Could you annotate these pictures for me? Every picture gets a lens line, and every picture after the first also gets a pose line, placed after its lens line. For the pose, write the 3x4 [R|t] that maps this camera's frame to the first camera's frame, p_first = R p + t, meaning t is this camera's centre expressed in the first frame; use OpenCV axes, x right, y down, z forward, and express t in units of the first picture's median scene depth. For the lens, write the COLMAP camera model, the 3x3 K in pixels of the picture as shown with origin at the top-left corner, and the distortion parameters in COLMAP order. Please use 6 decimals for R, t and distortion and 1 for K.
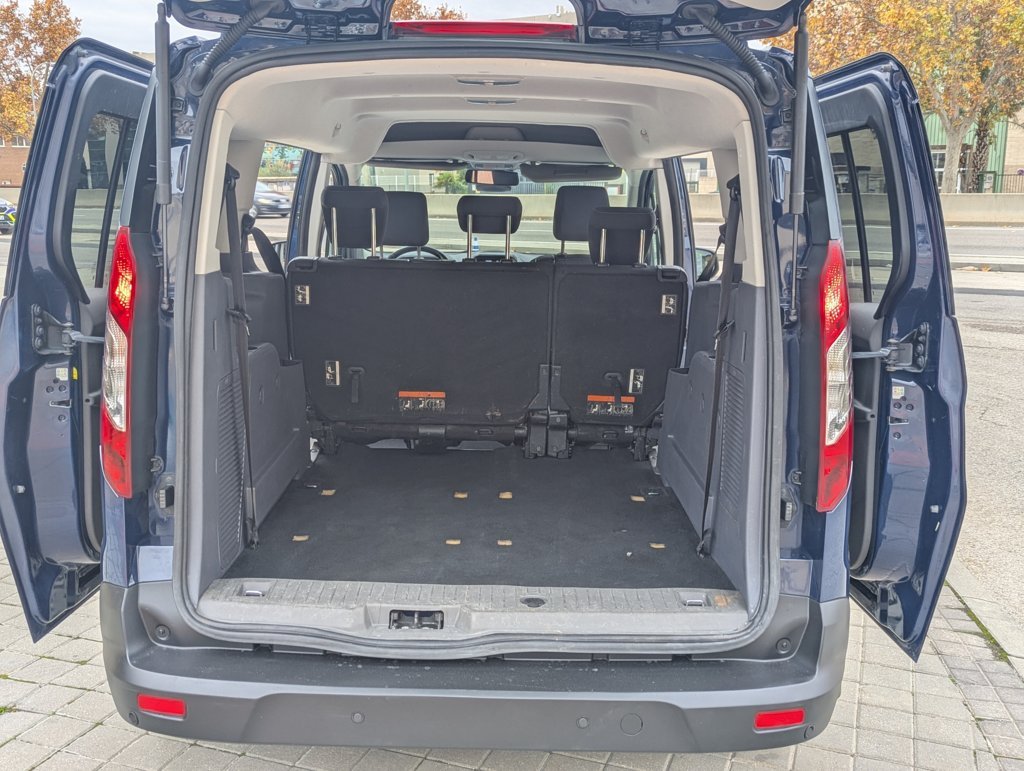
lens RADIAL K [[1068.0, 0, 481.4], [0, 1068.0, 386.6], [0, 0, 1]] dist [0.040381, -0.010747]
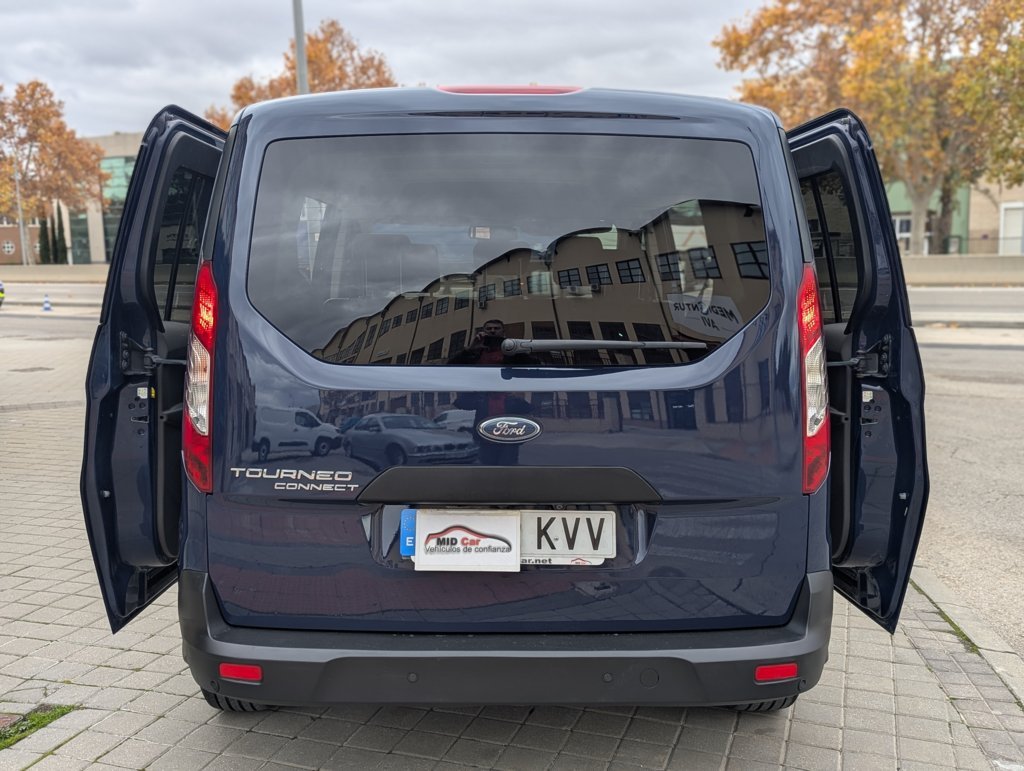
lens RADIAL K [[1068.0, 0, 481.4], [0, 1068.0, 386.6], [0, 0, 1]] dist [0.040381, -0.010747]
pose [[0.999696, -0.015706, 0.018981, -0.047222], [0.016924, 0.997687, -0.065840, 0.059233], [-0.017903, 0.066142, 0.997650, -0.139393]]
